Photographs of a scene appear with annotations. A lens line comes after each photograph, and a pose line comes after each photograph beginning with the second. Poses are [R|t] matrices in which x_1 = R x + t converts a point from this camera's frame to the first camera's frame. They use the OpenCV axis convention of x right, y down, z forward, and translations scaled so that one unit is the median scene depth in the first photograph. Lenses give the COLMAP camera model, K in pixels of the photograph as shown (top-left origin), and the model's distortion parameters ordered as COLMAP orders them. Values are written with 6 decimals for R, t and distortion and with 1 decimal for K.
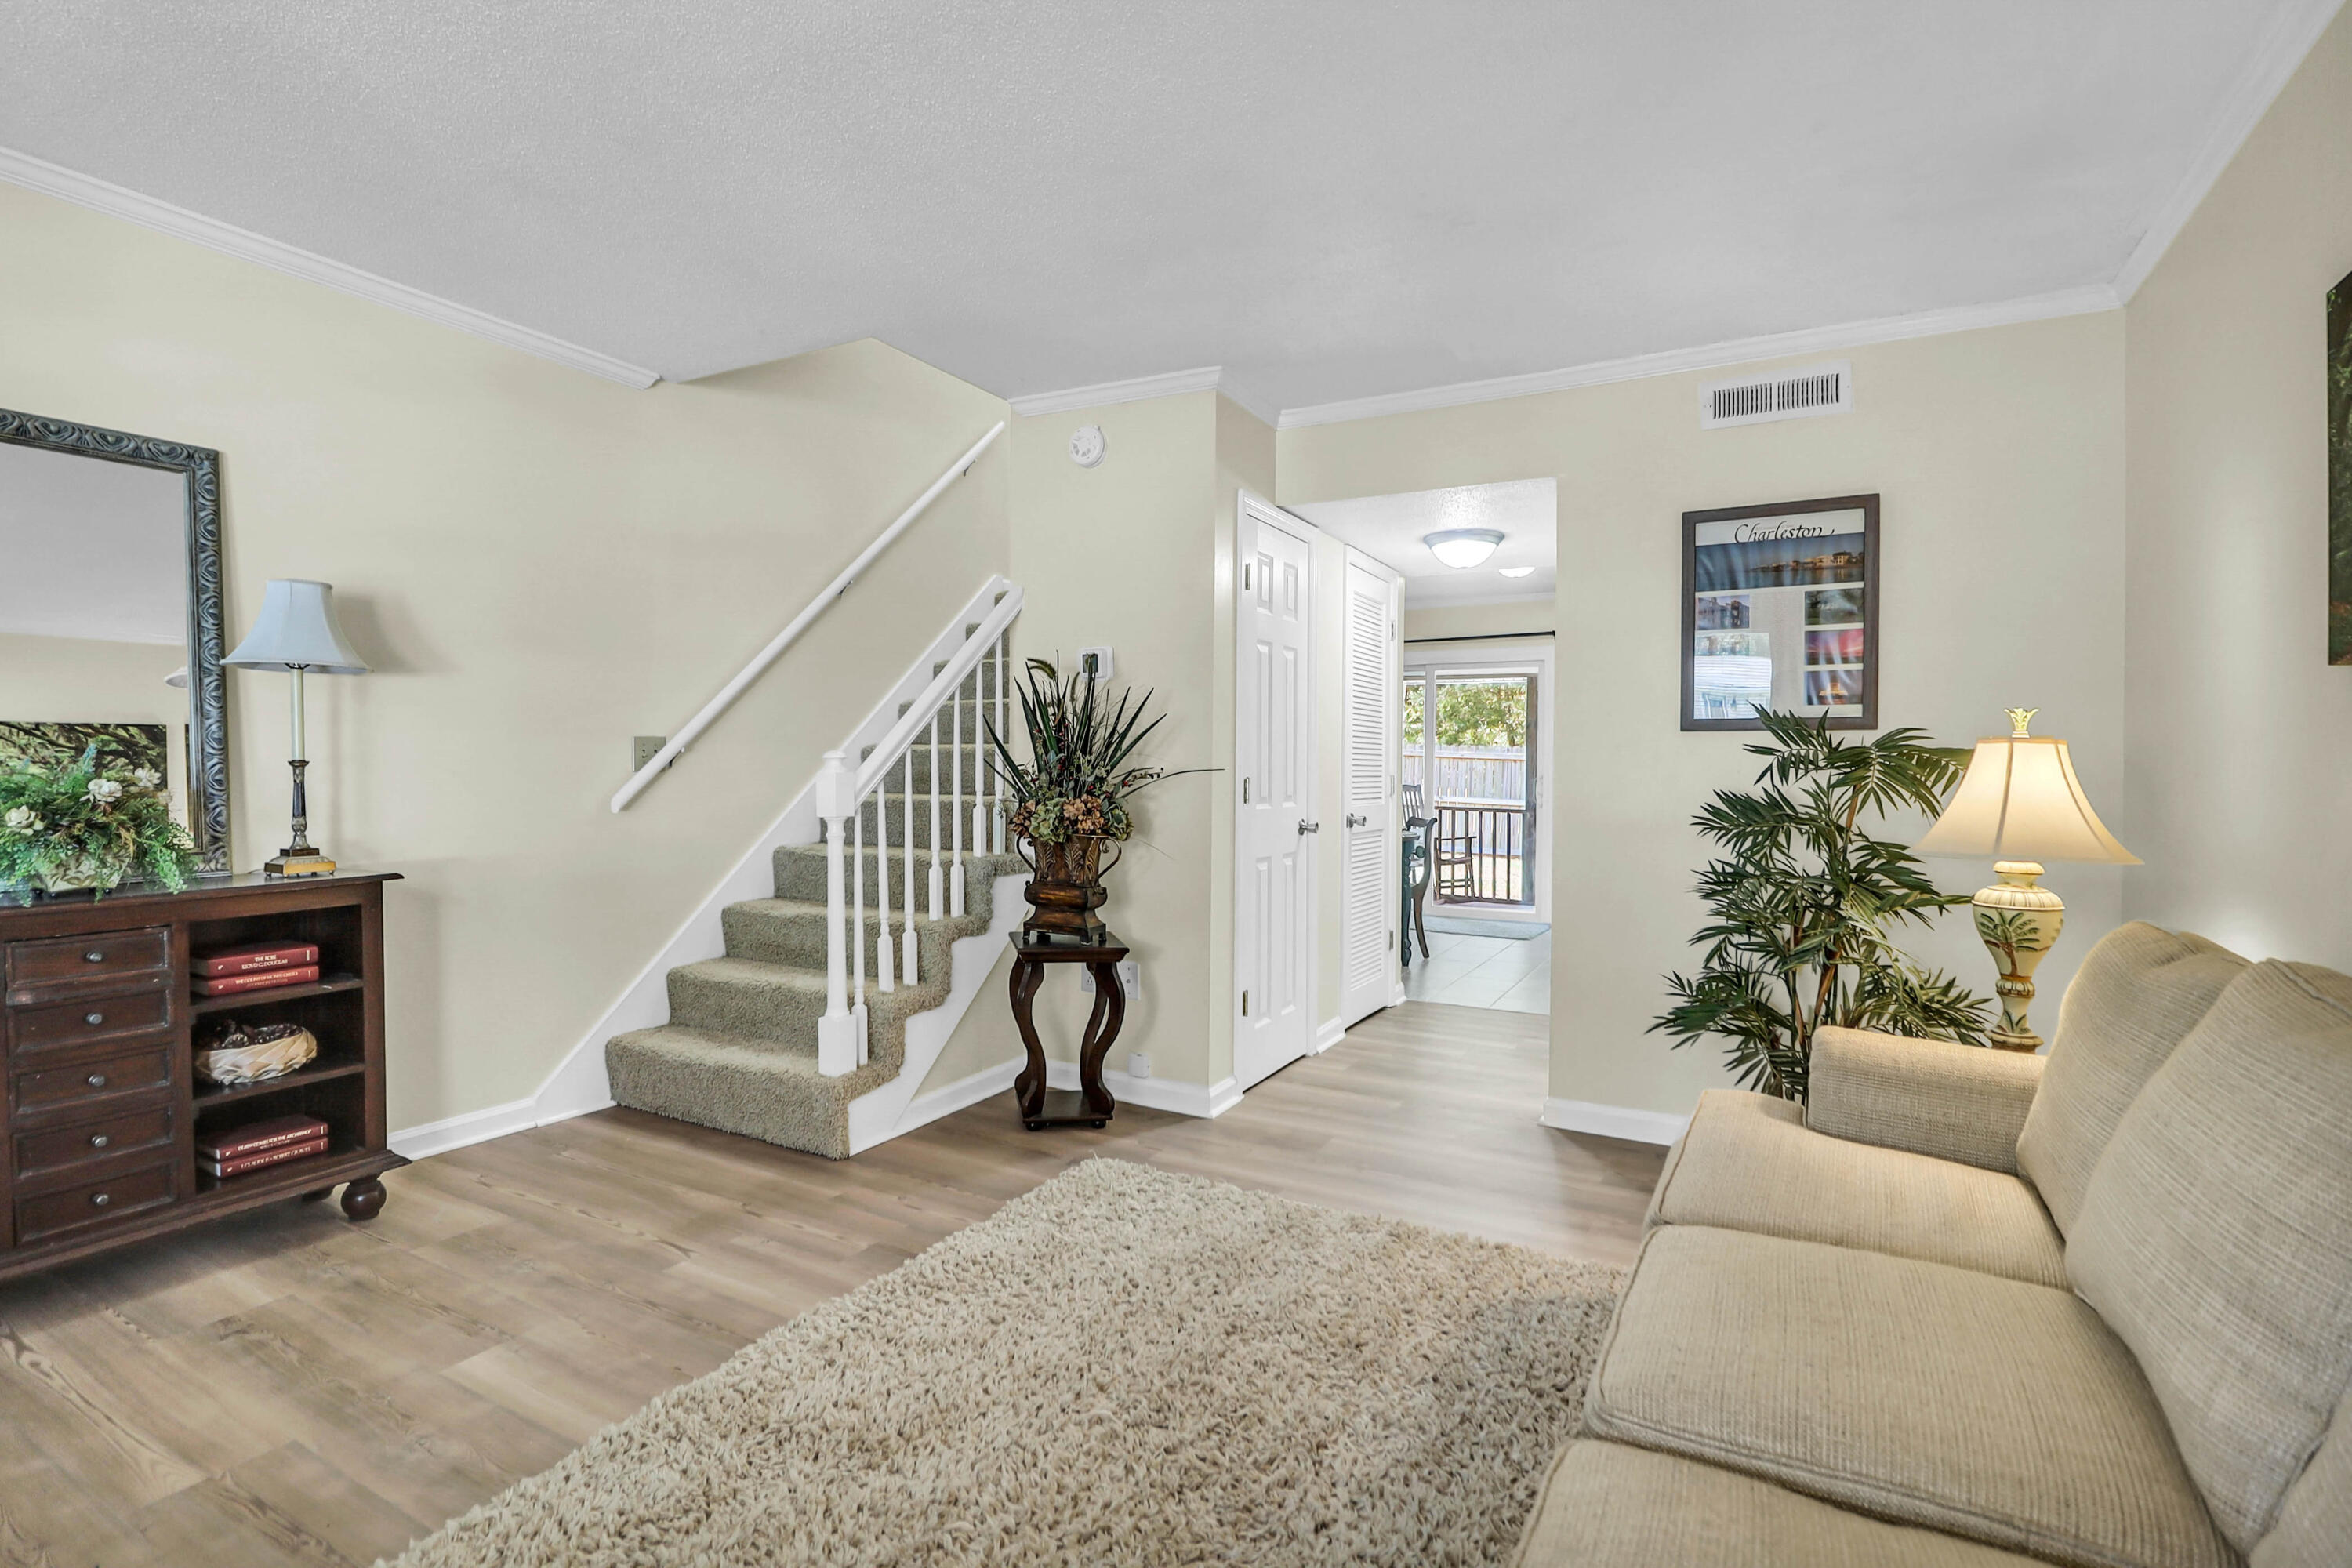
lens RADIAL K [[1132.4, 0, 1172.8], [0, 1132.4, 739.4], [0, 0, 1]] dist [-0.000561, -0.000462]
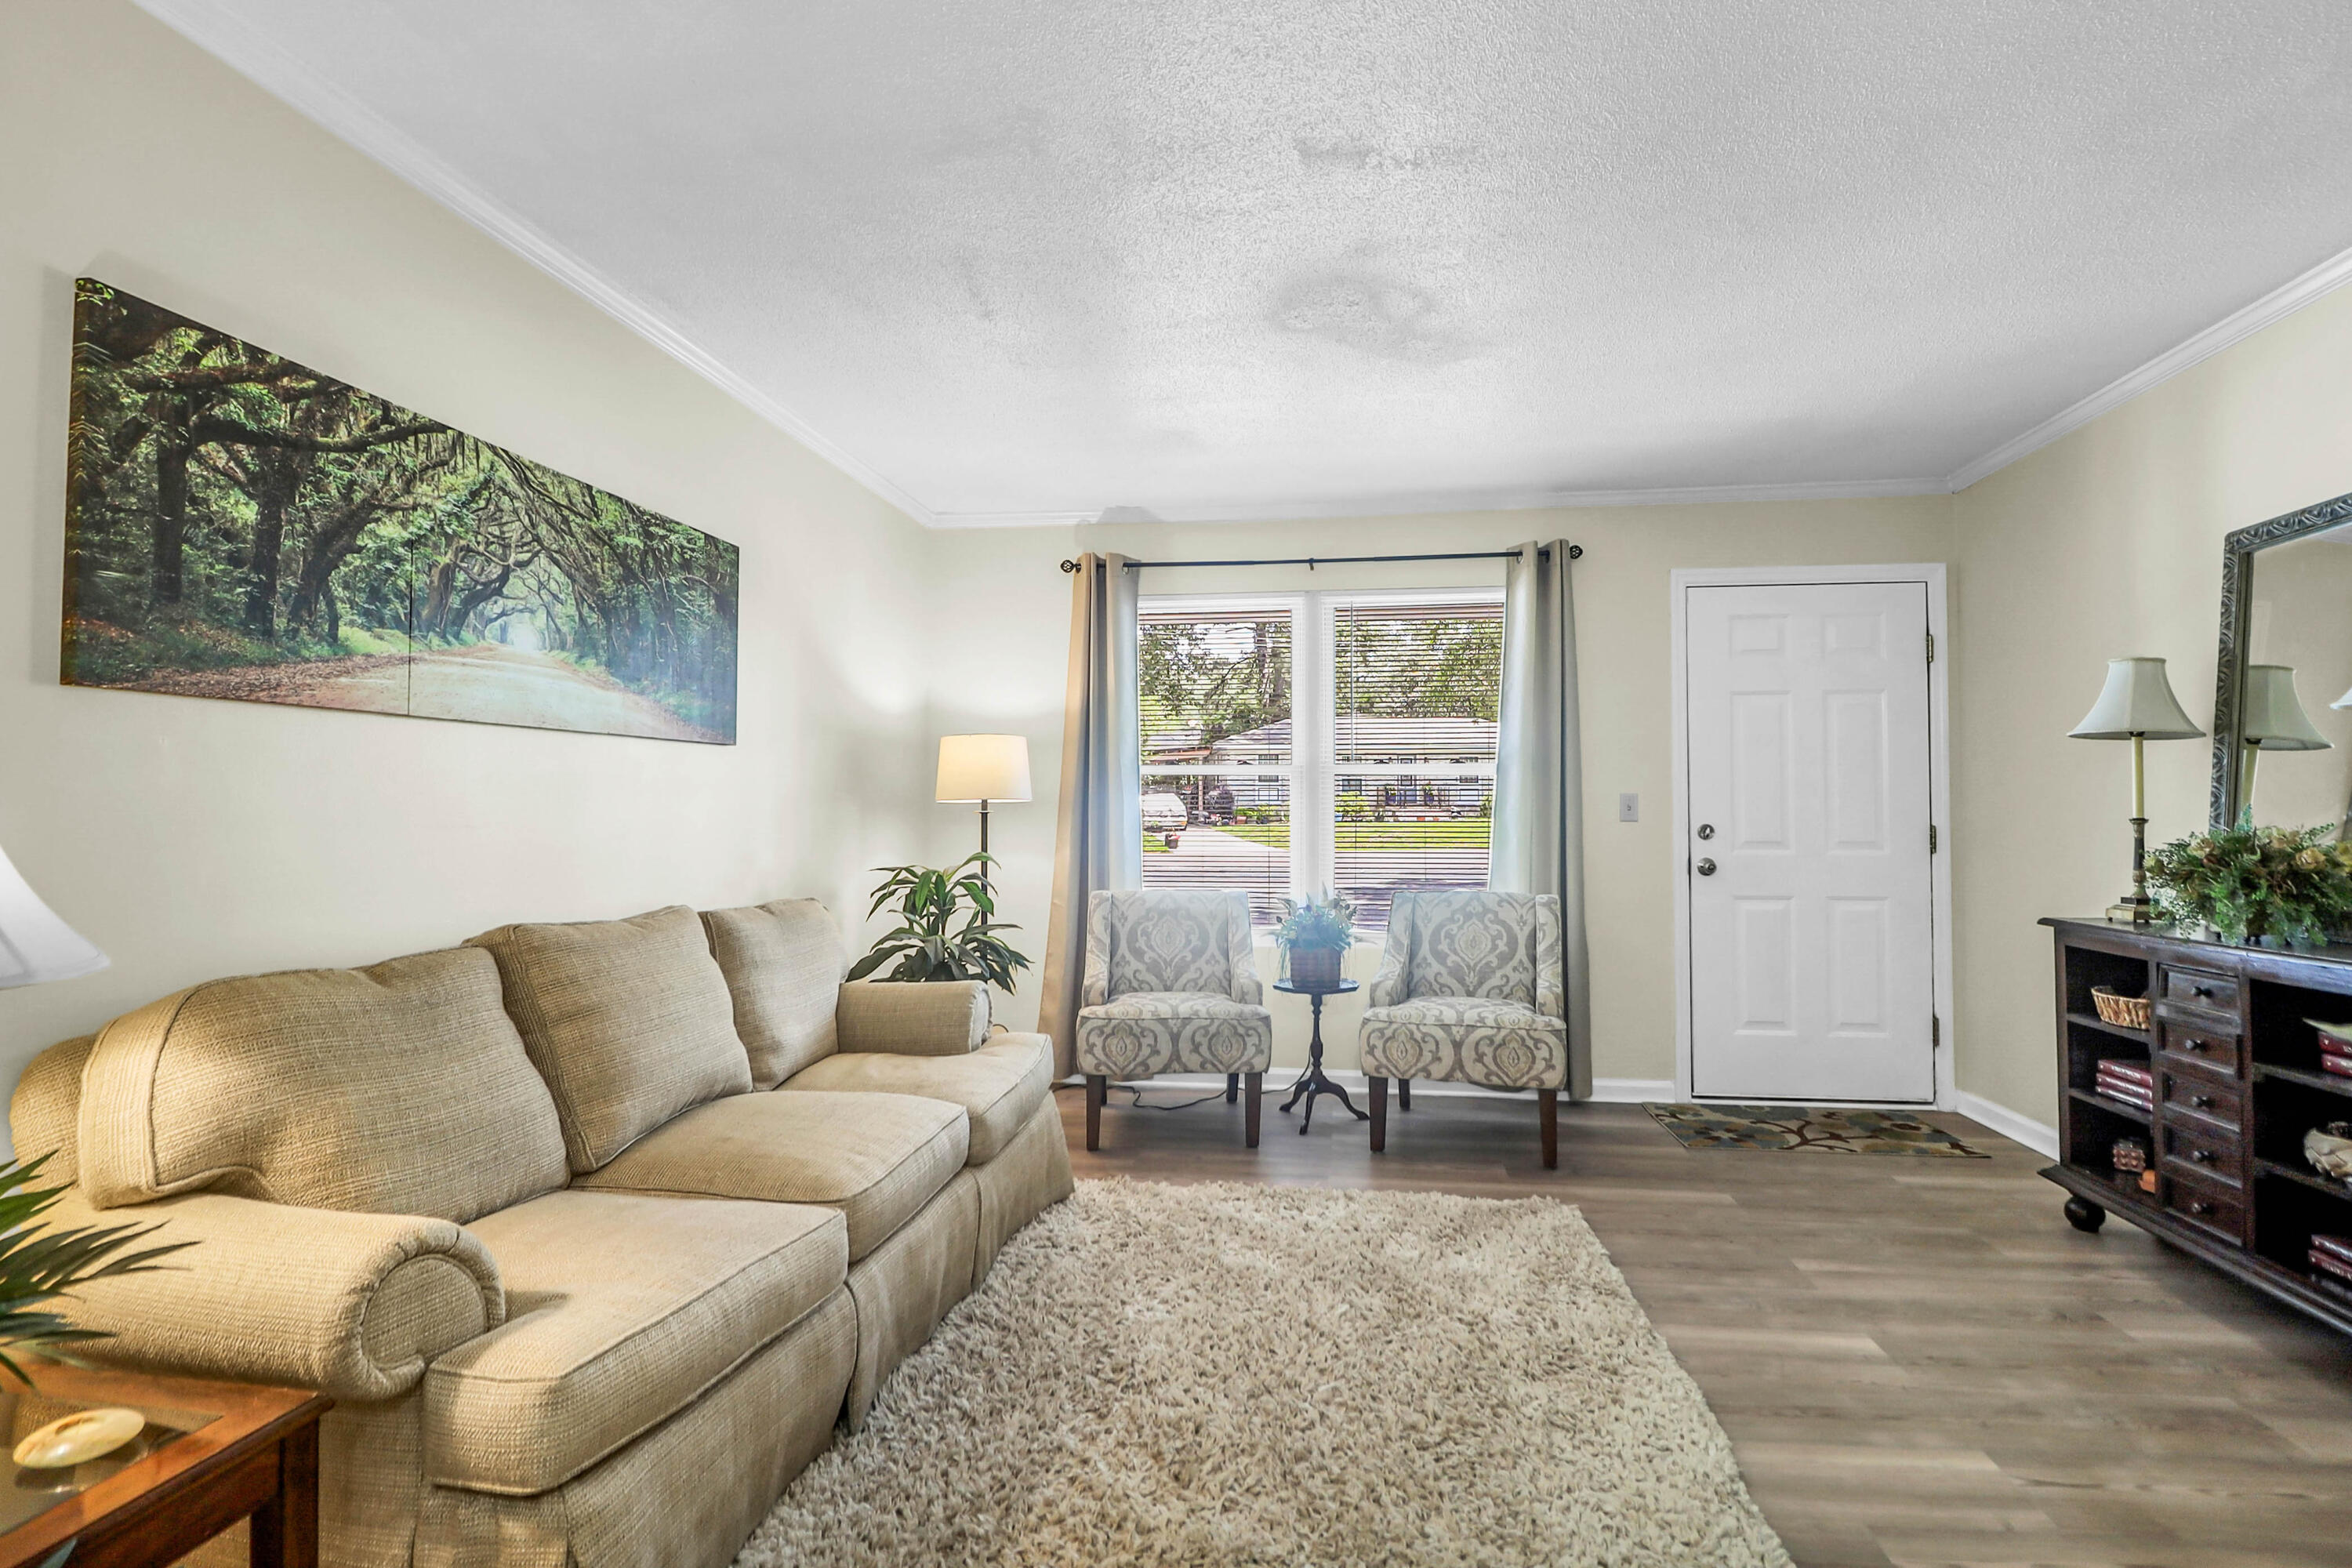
lens RADIAL K [[1126.7, 0, 1173.3], [0, 1126.7, 781.3], [0, 0, 1]] dist [0.000456, -0.014528]
pose [[-0.941998, -0.022503, -0.334862, 0.266743], [-0.006159, 0.998741, -0.049789, 0.028771], [0.335561, -0.044839, -0.940951, 1.154759]]
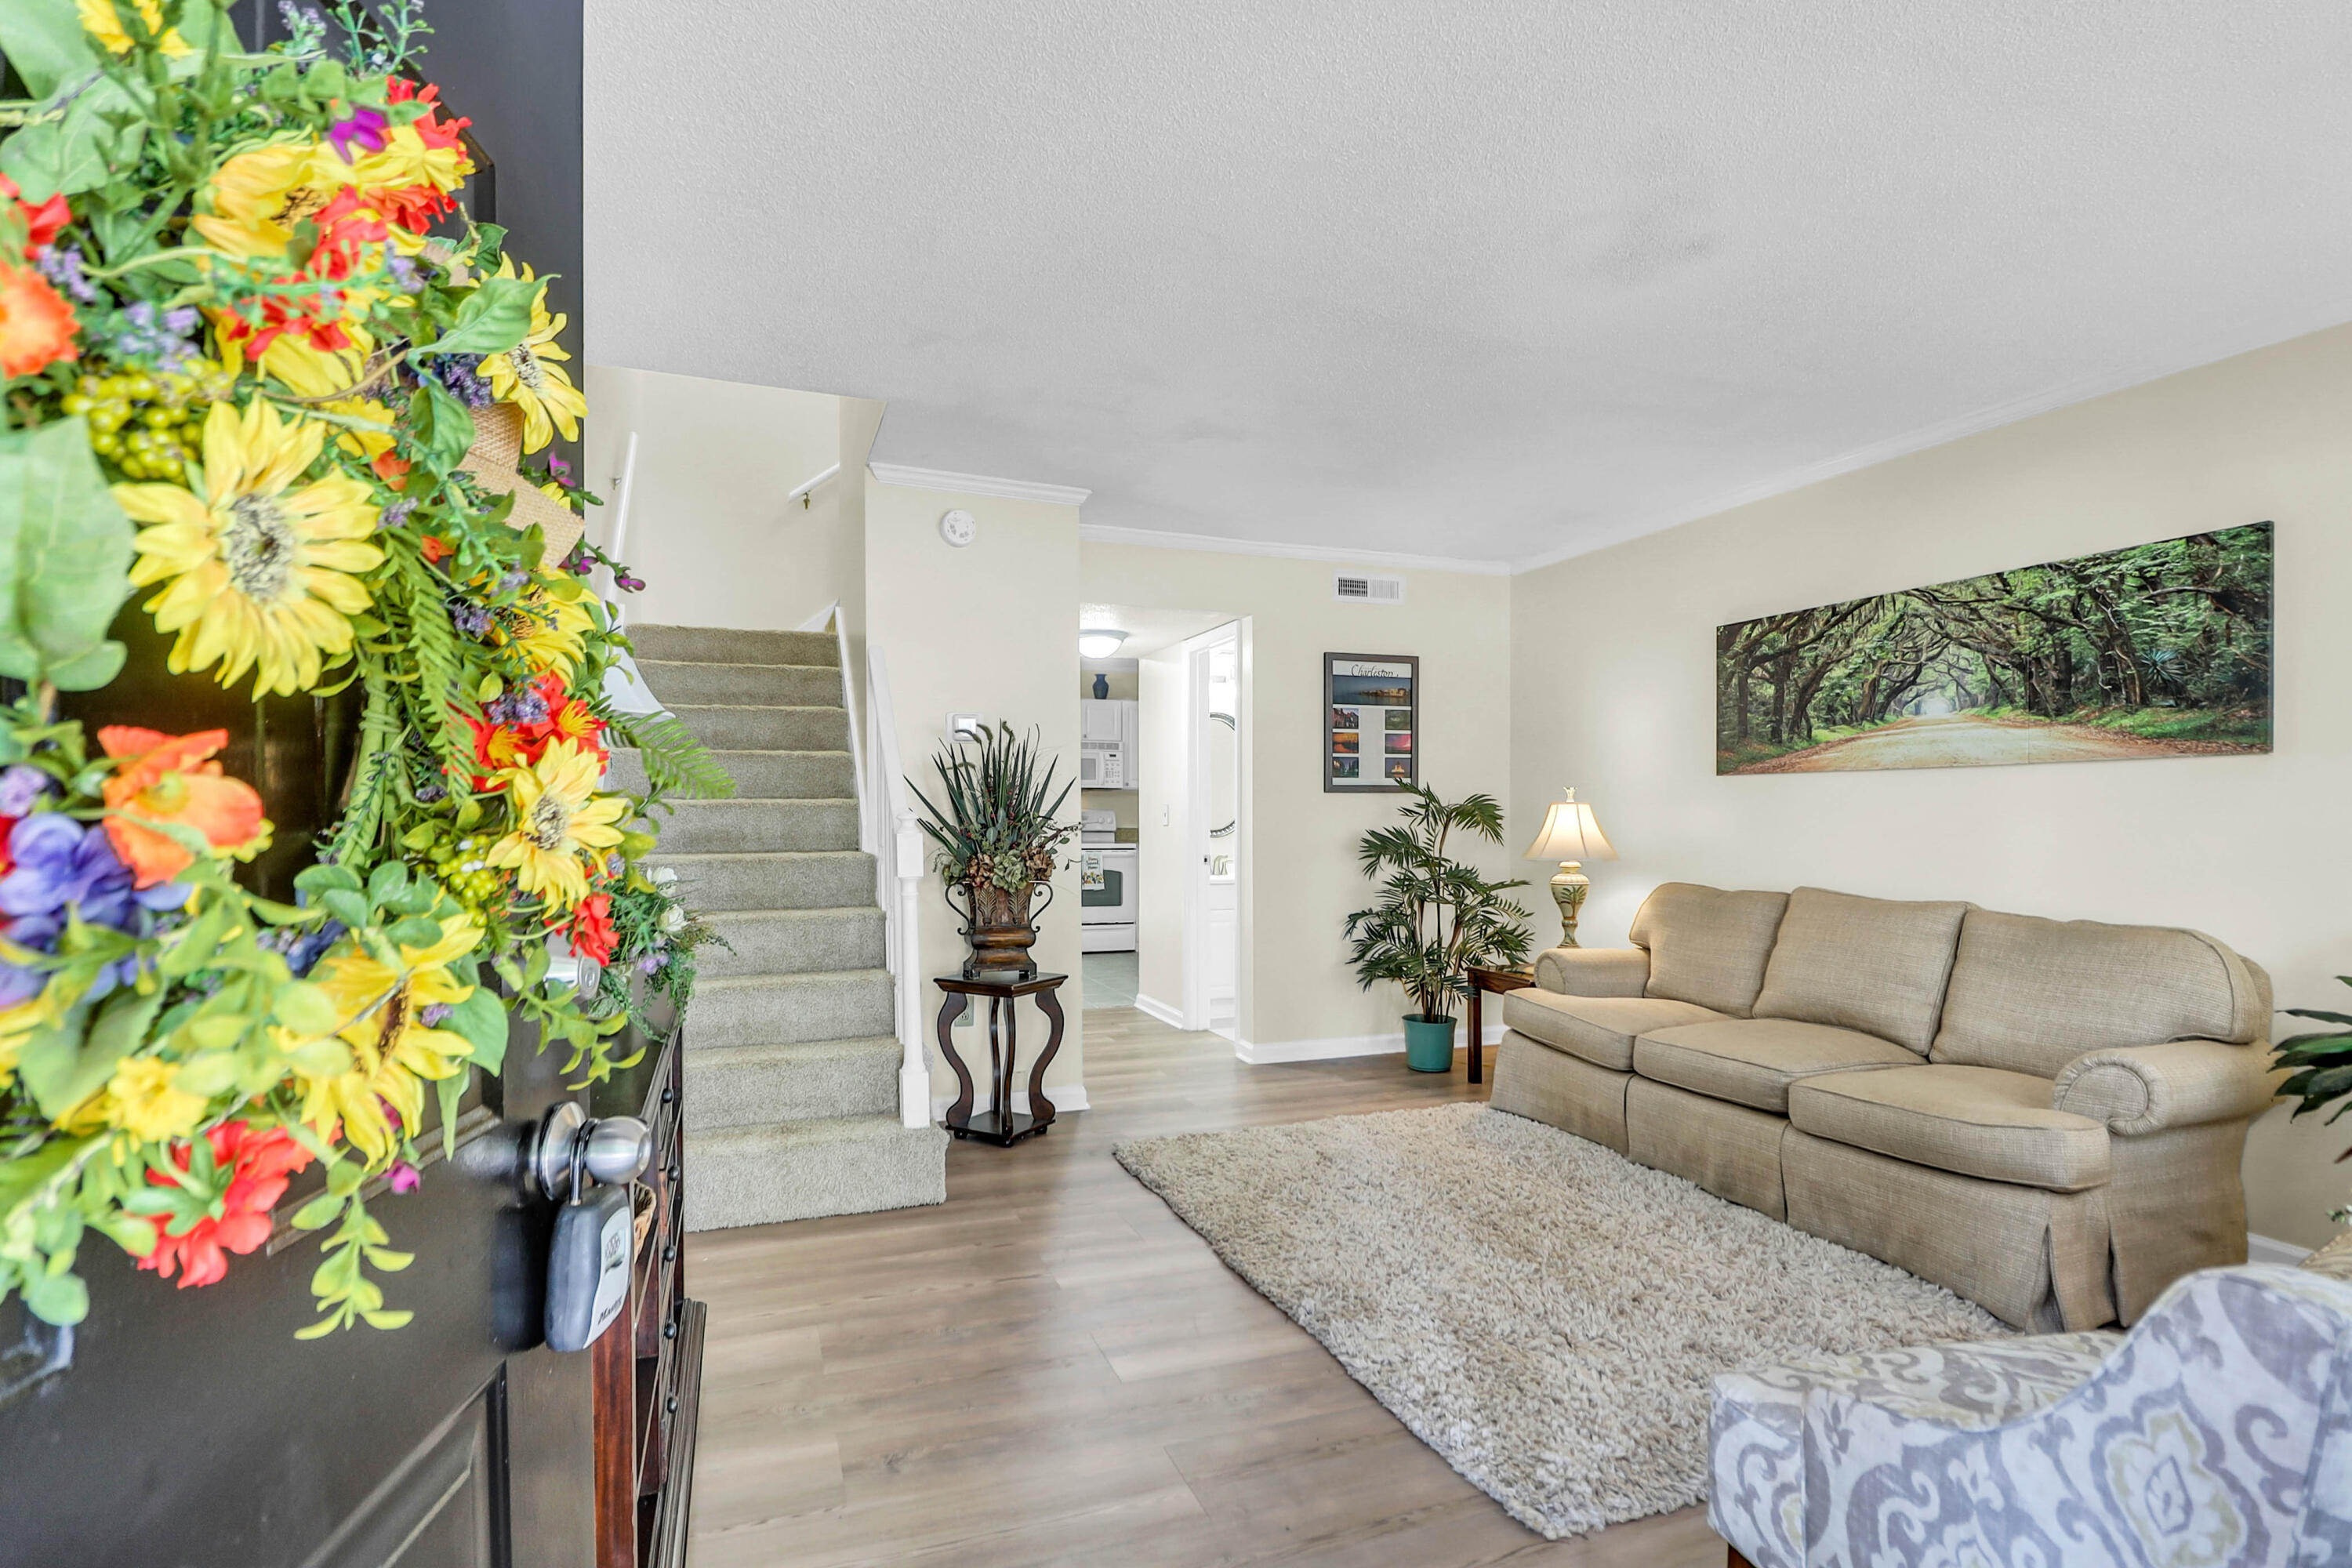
lens RADIAL K [[1109.0, 0, 1169.8], [0, 1109.0, 824.6], [0, 0, 1]] dist [0.000177, -0.012584]
pose [[0.651810, -0.023467, 0.758019, -0.886943], [-0.008708, 0.999224, 0.038422, -0.021232], [-0.758332, -0.031645, 0.651100, 0.169918]]
